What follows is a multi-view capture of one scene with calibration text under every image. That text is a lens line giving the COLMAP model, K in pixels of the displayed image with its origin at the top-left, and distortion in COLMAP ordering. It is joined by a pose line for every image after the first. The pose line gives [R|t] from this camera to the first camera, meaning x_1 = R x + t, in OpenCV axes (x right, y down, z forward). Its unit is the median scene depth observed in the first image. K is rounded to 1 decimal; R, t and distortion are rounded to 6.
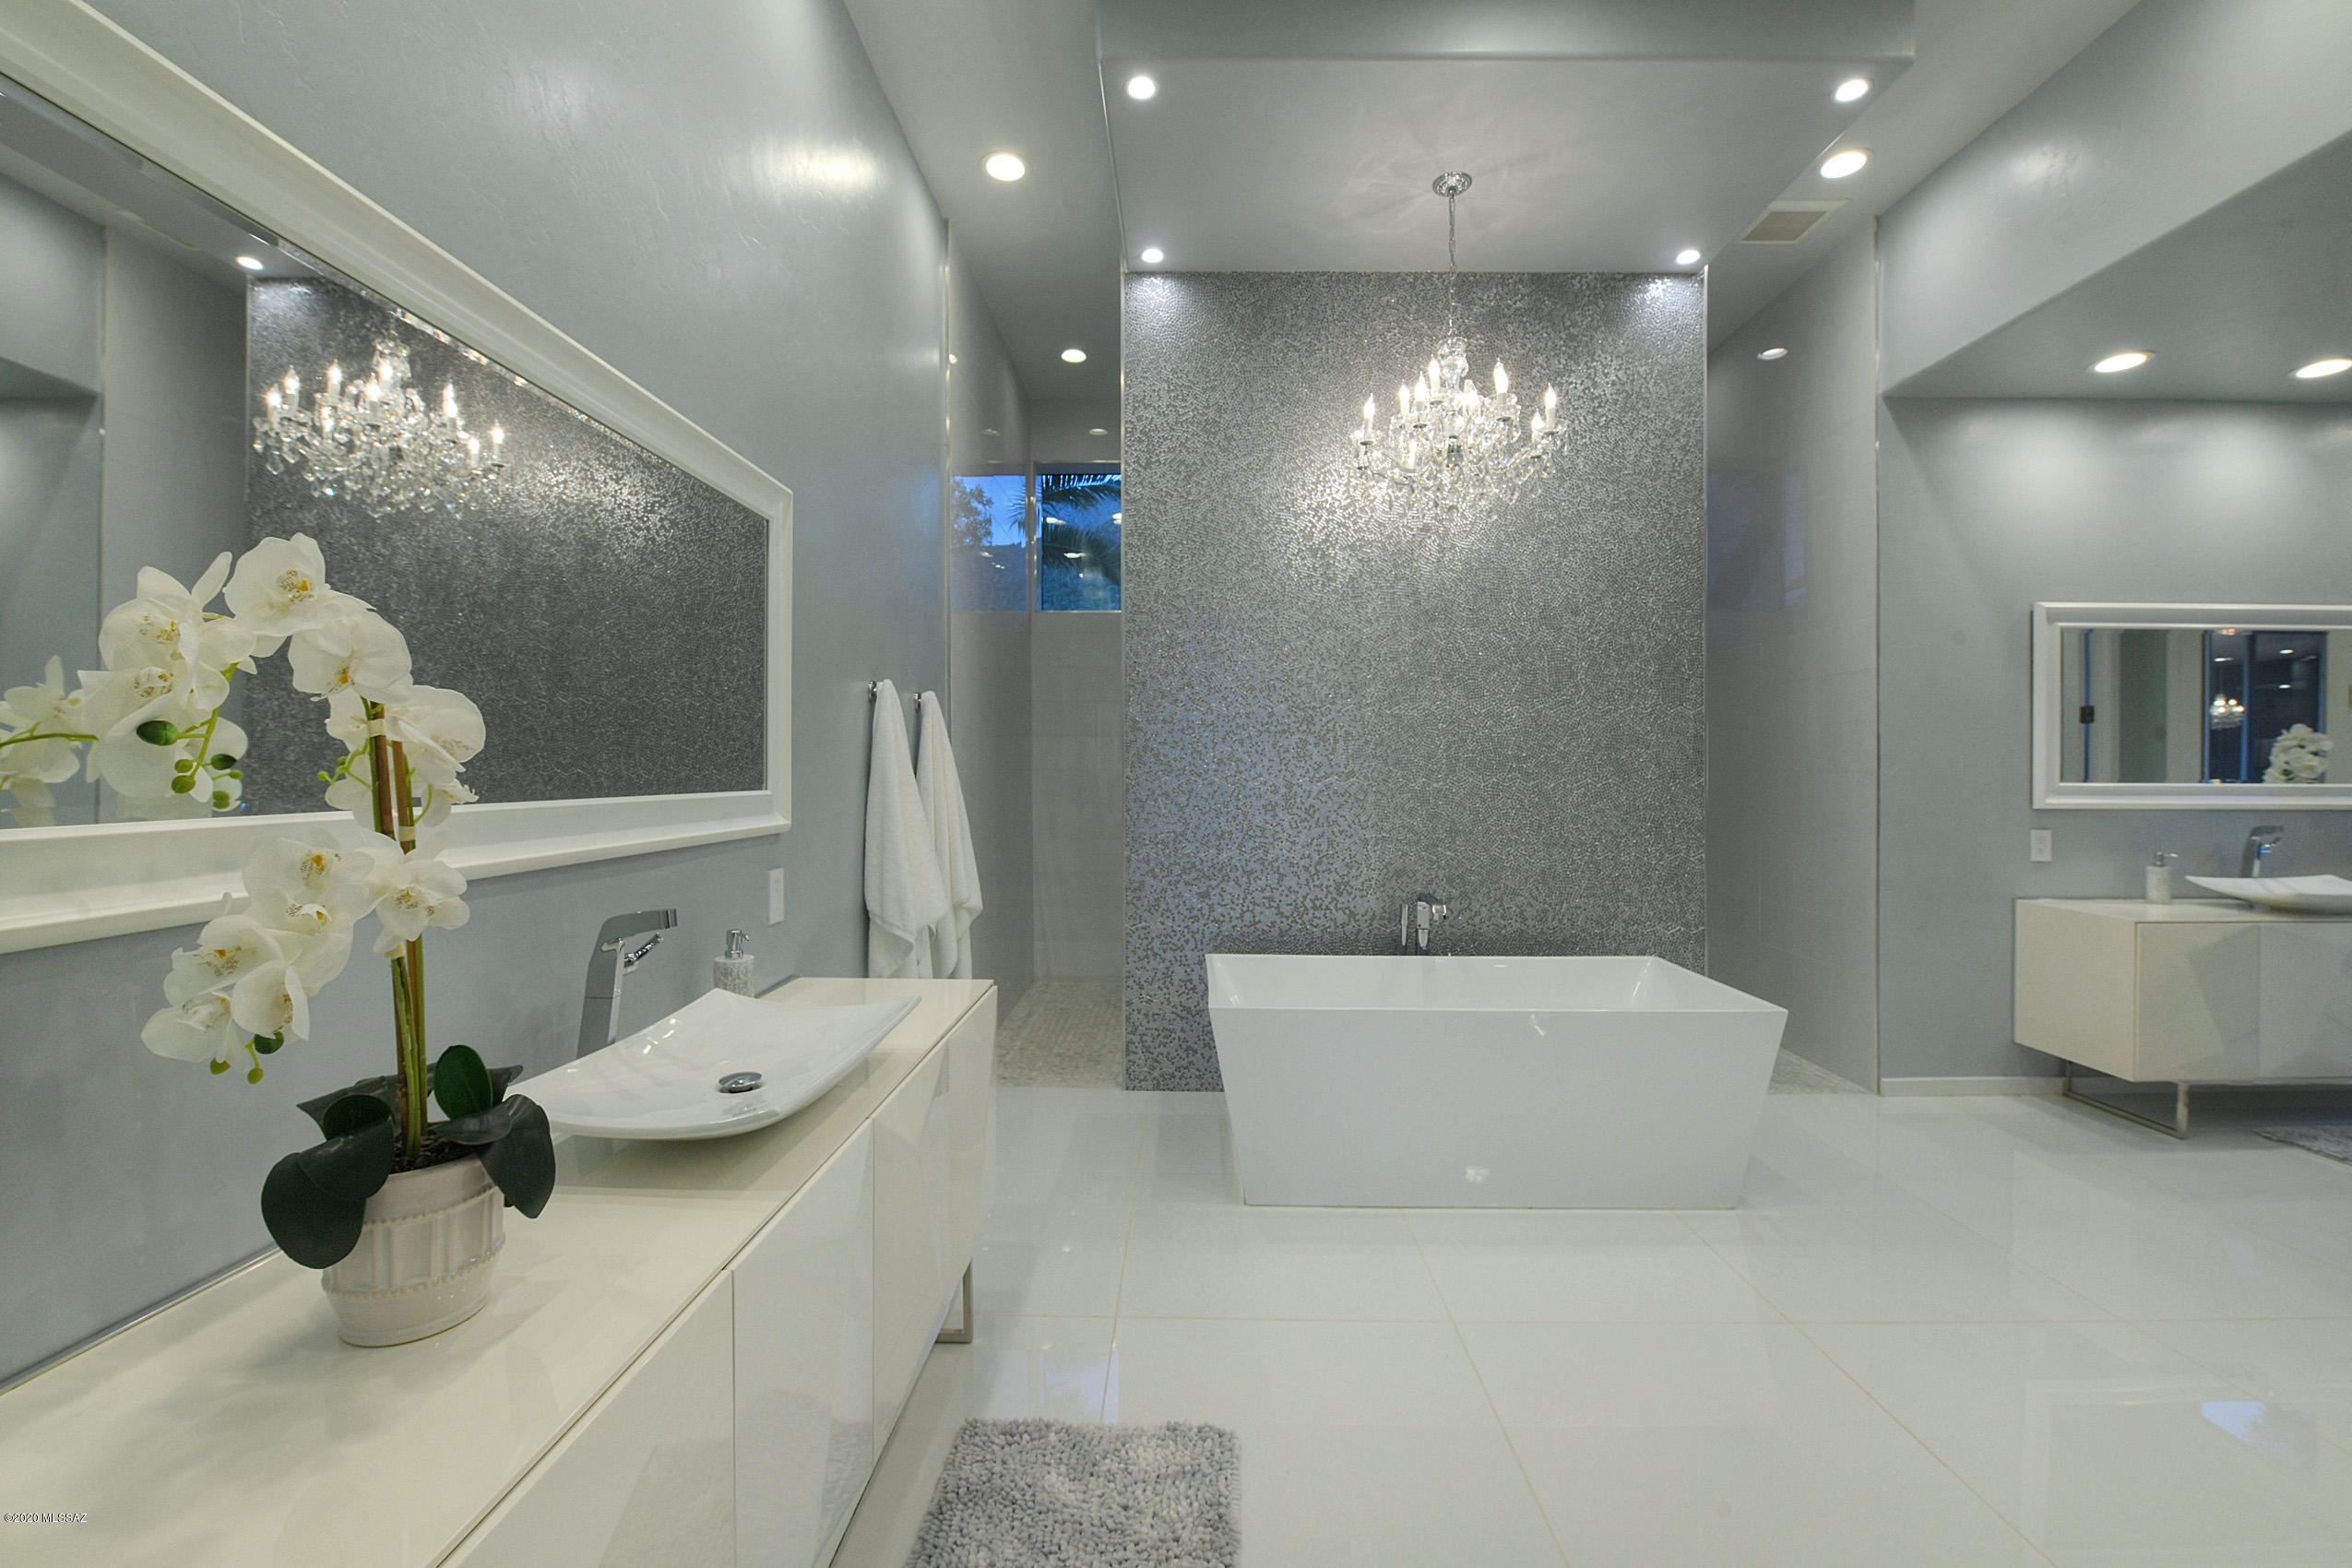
lens RADIAL K [[973.5, 0, 1167.4], [0, 973.5, 765.4], [0, 0, 1]] dist [-0.013133, -0.001430]
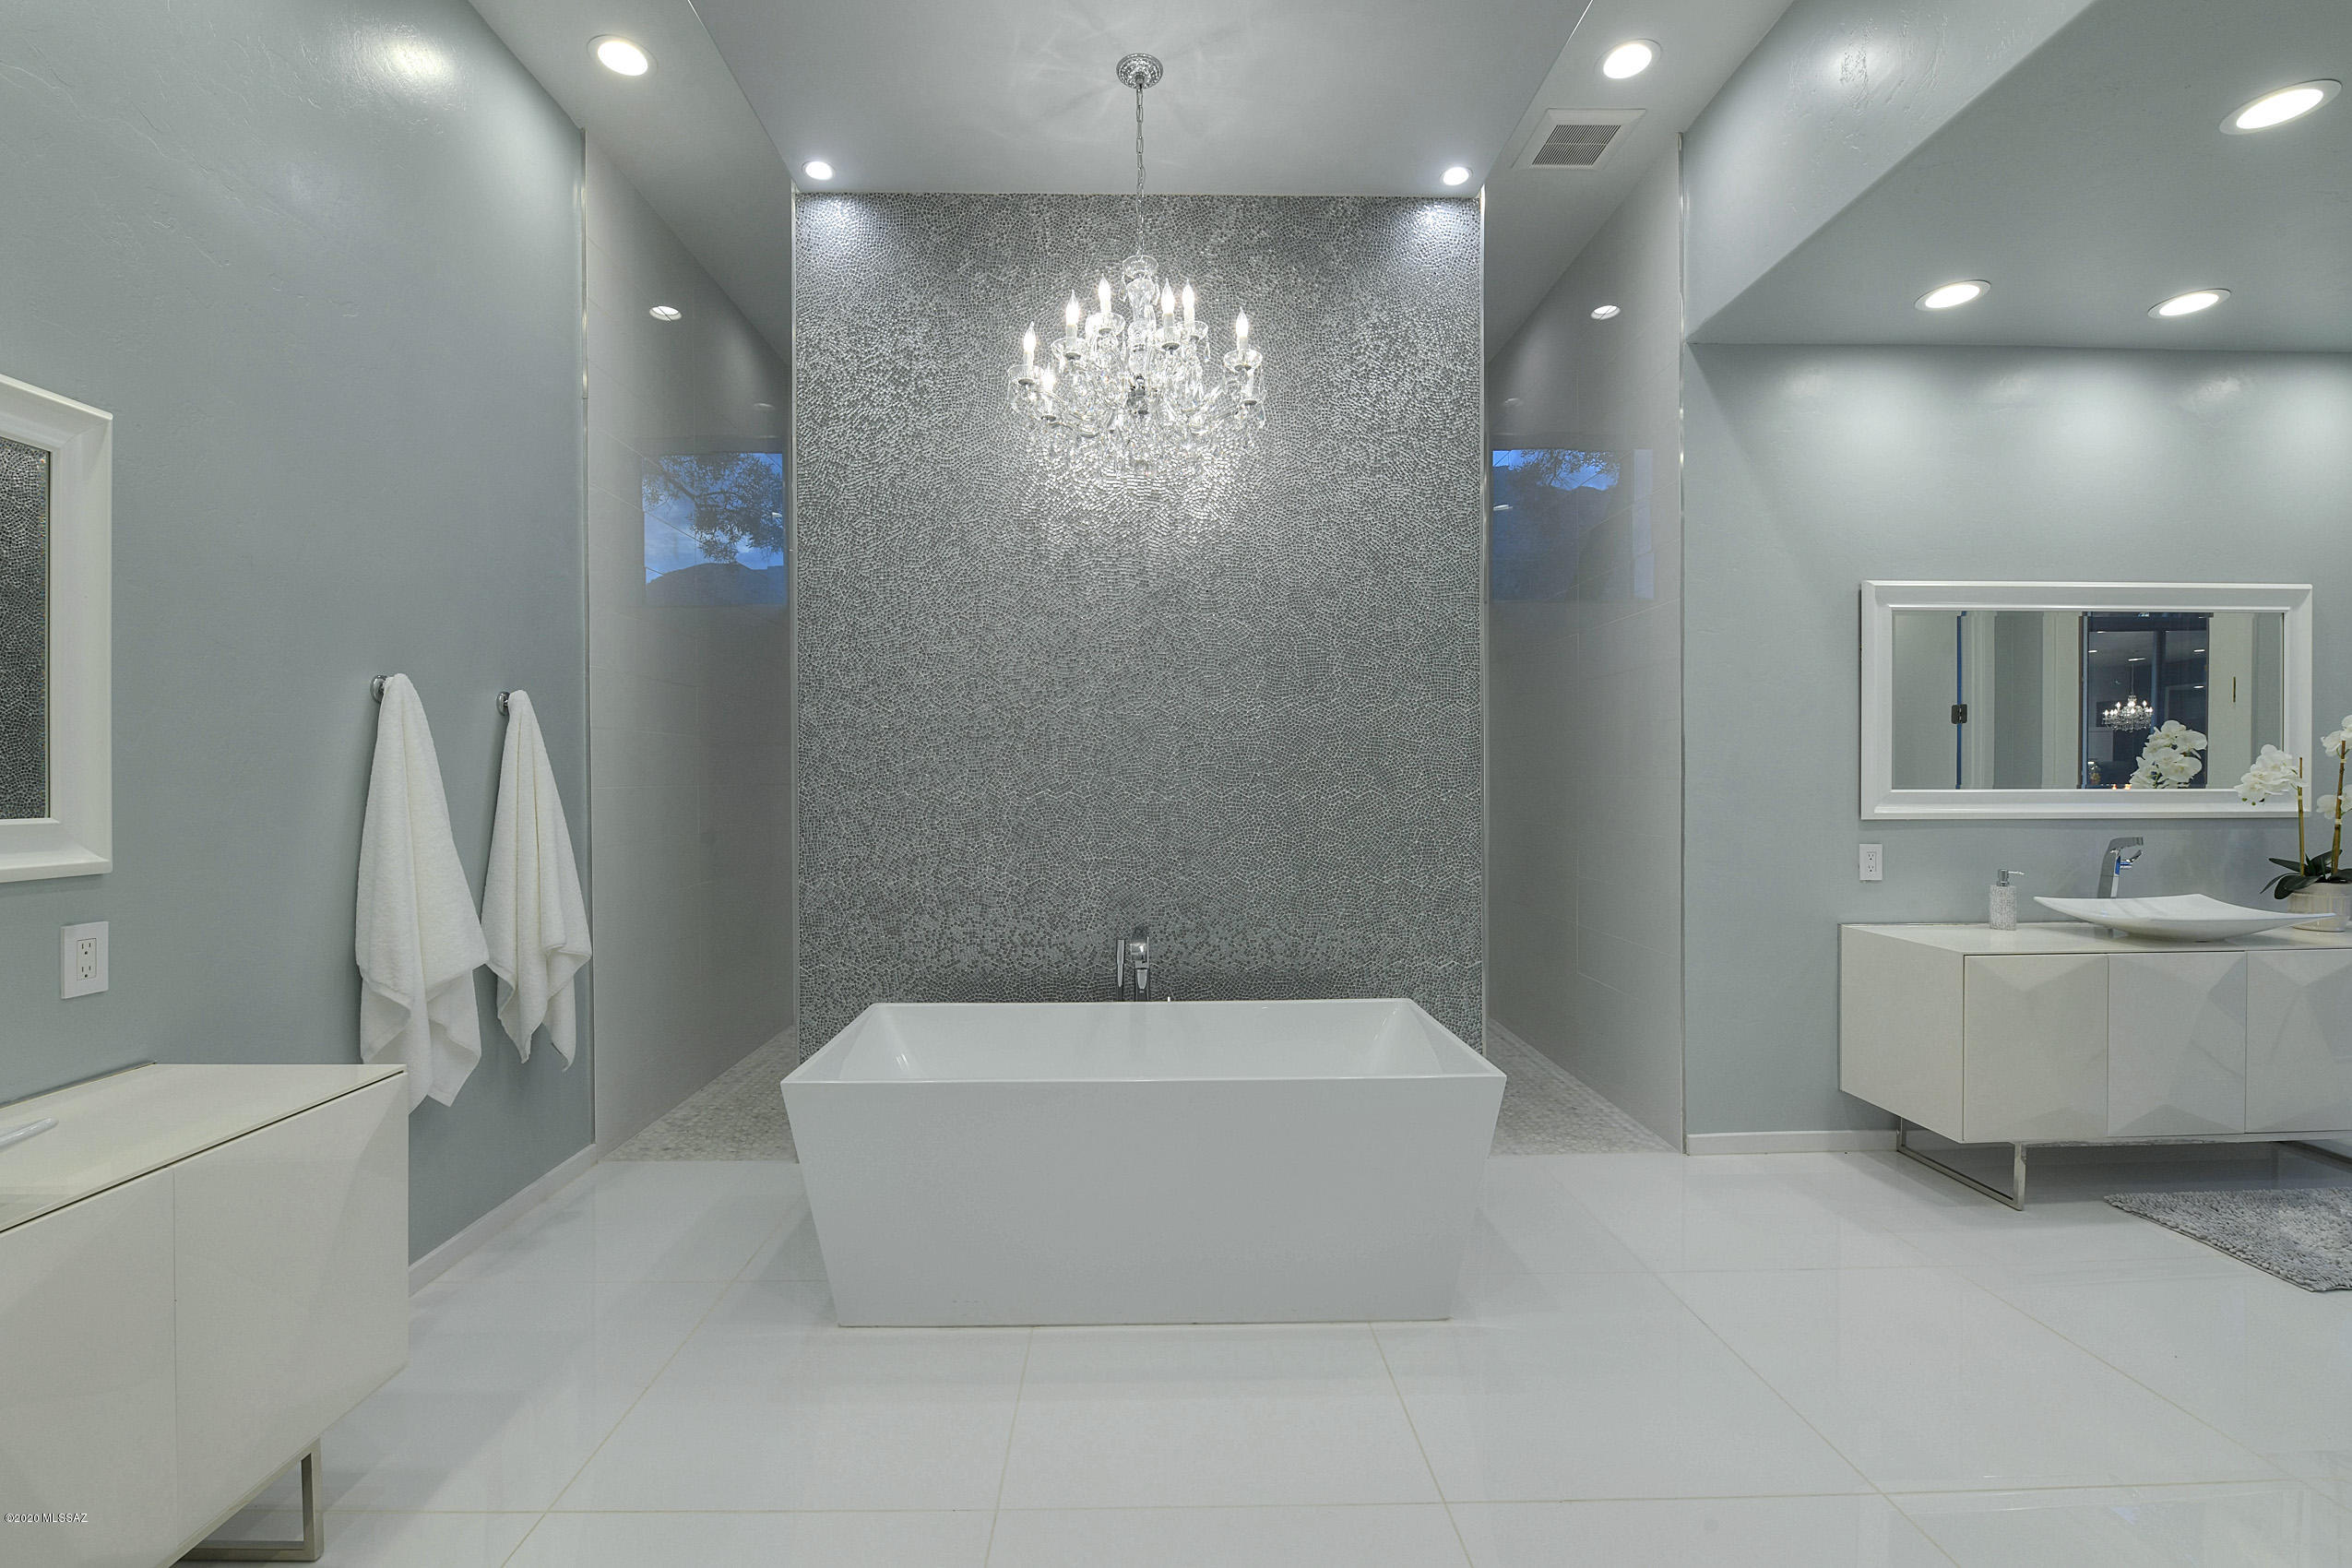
lens RADIAL K [[986.7, 0, 1142.4], [0, 986.7, 780.7], [0, 0, 1]] dist [-0.011250, 0.000286]
pose [[0.999579, -0.007708, 0.027962, 0.230472], [0.007581, 0.999960, 0.004645, 0.000780], [-0.027997, -0.004431, 0.999598, 0.137627]]
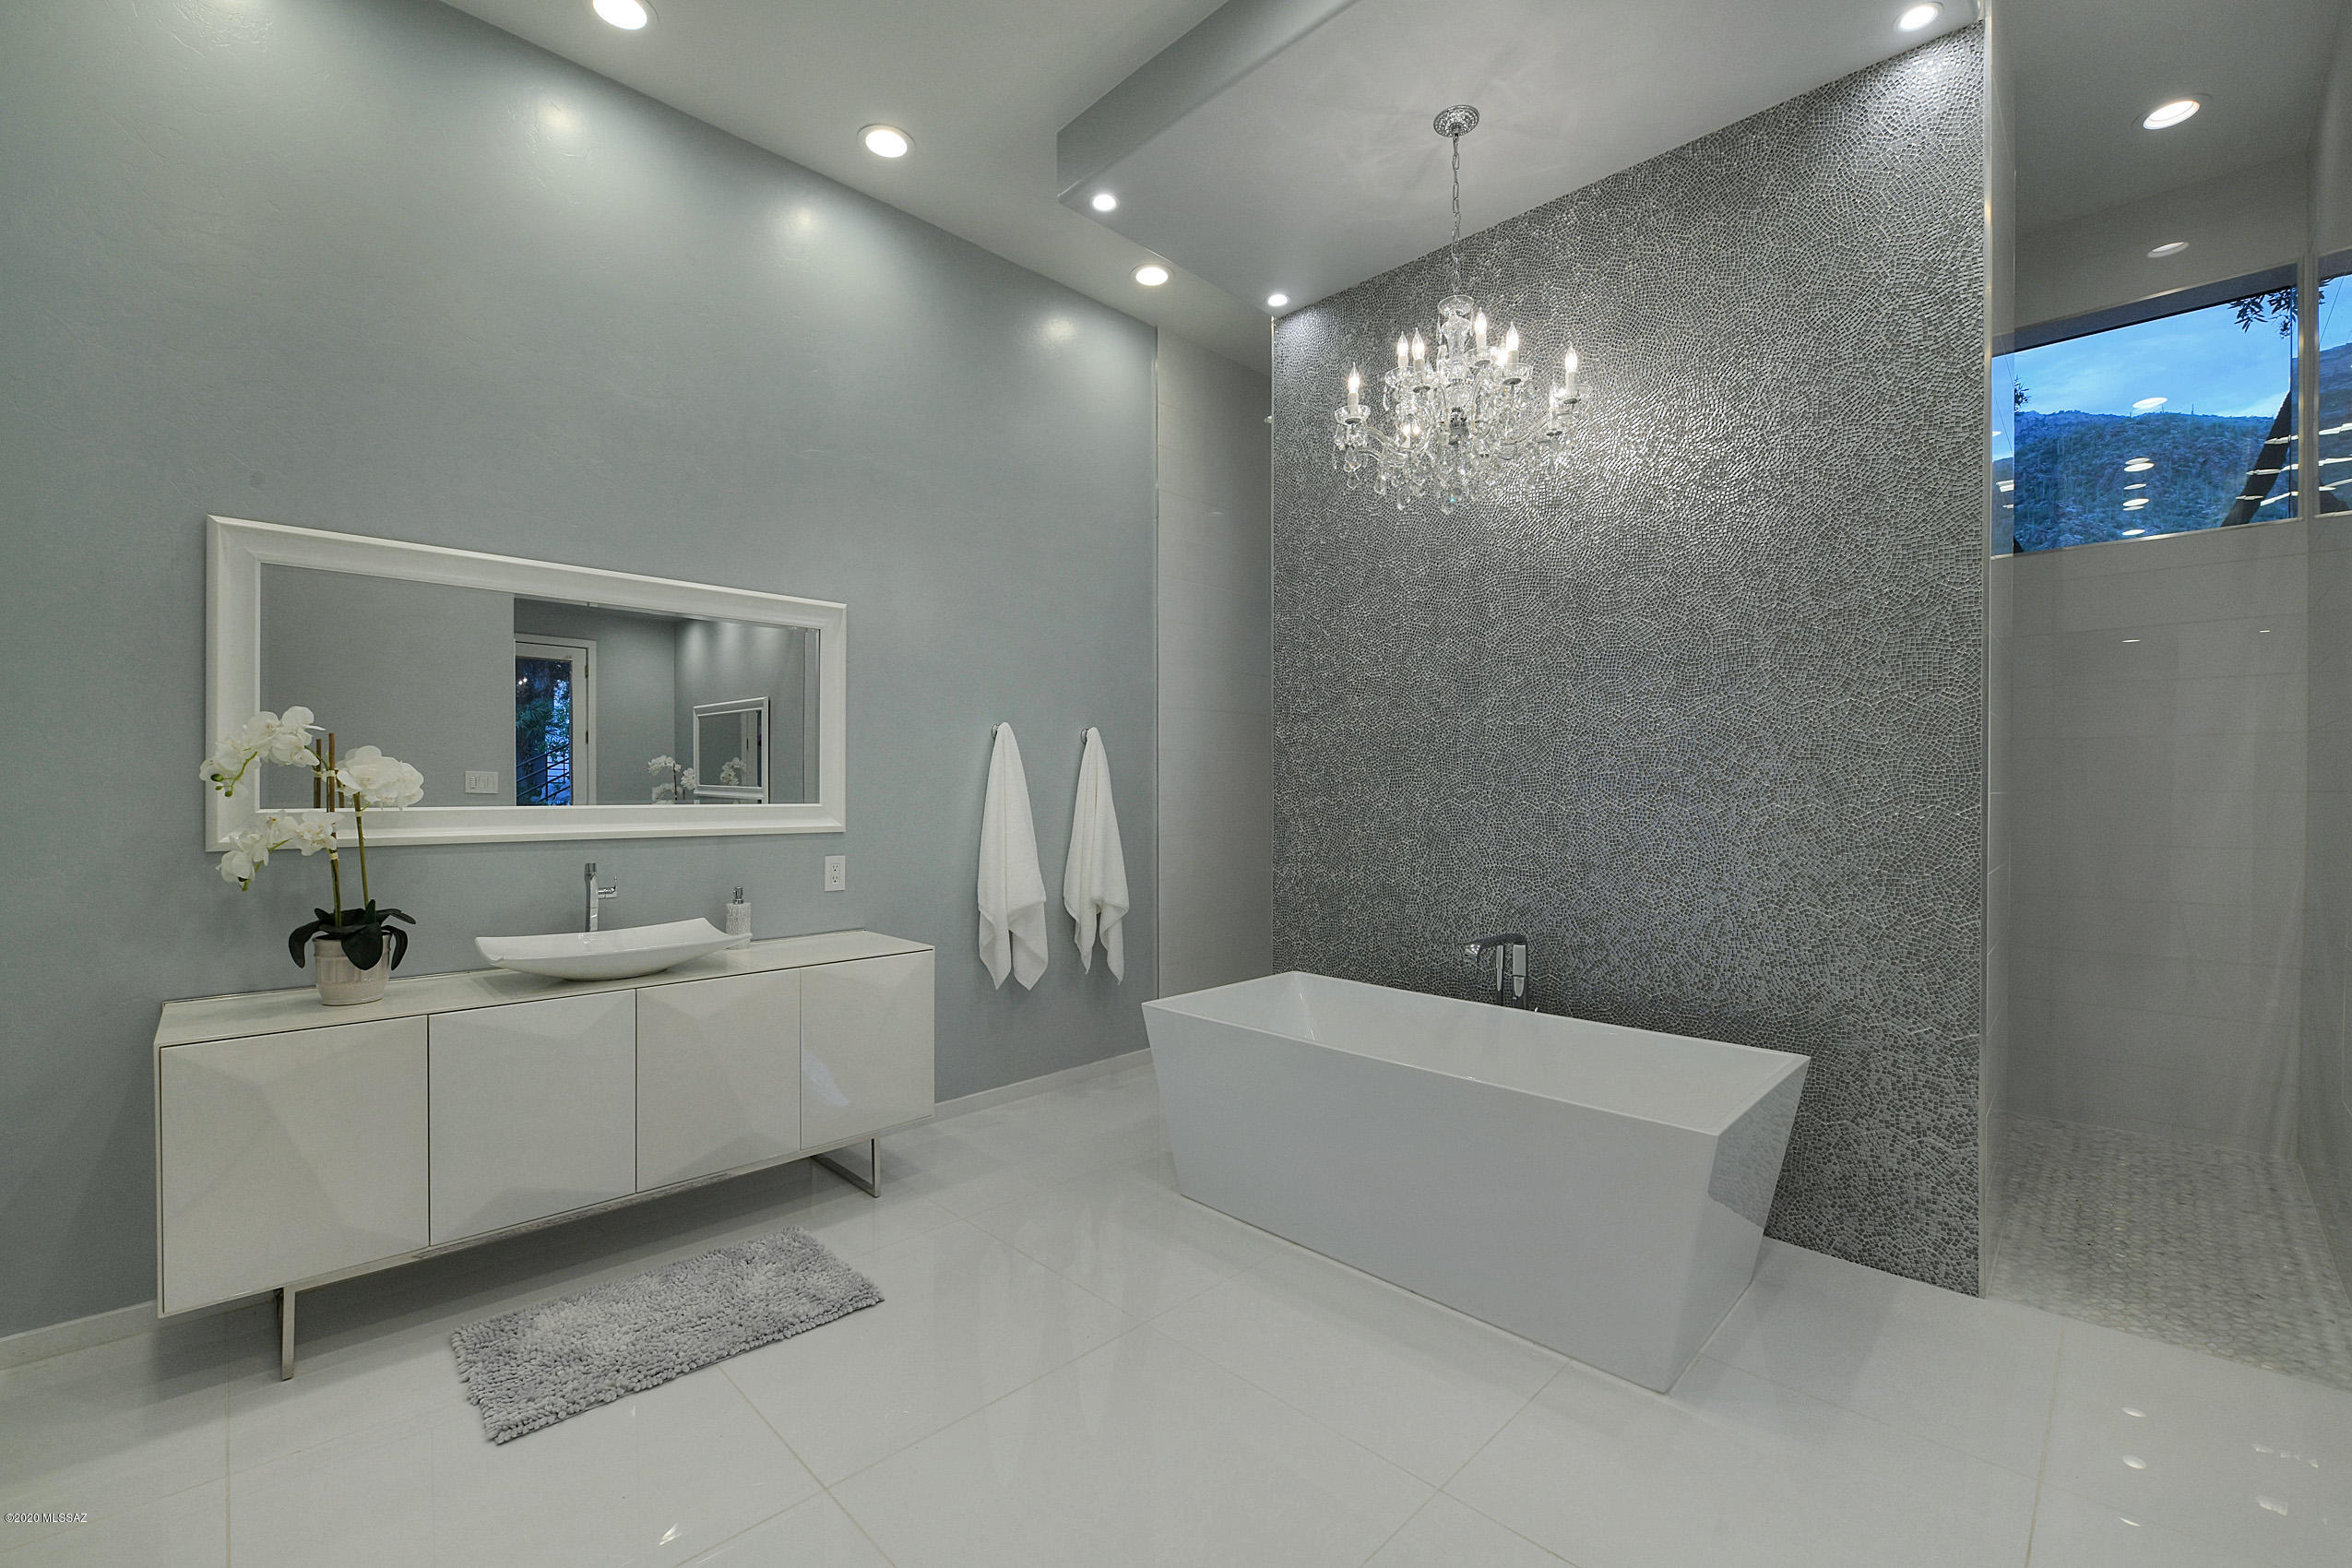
lens RADIAL K [[975.6, 0, 1164.5], [0, 975.6, 787.7], [0, 0, 1]] dist [-0.013170, -0.003047]
pose [[0.707723, -0.003808, -0.706480, 0.621524], [0.002195, 0.999992, -0.003191, 0.004302], [0.706487, 0.000708, 0.707726, 0.166305]]
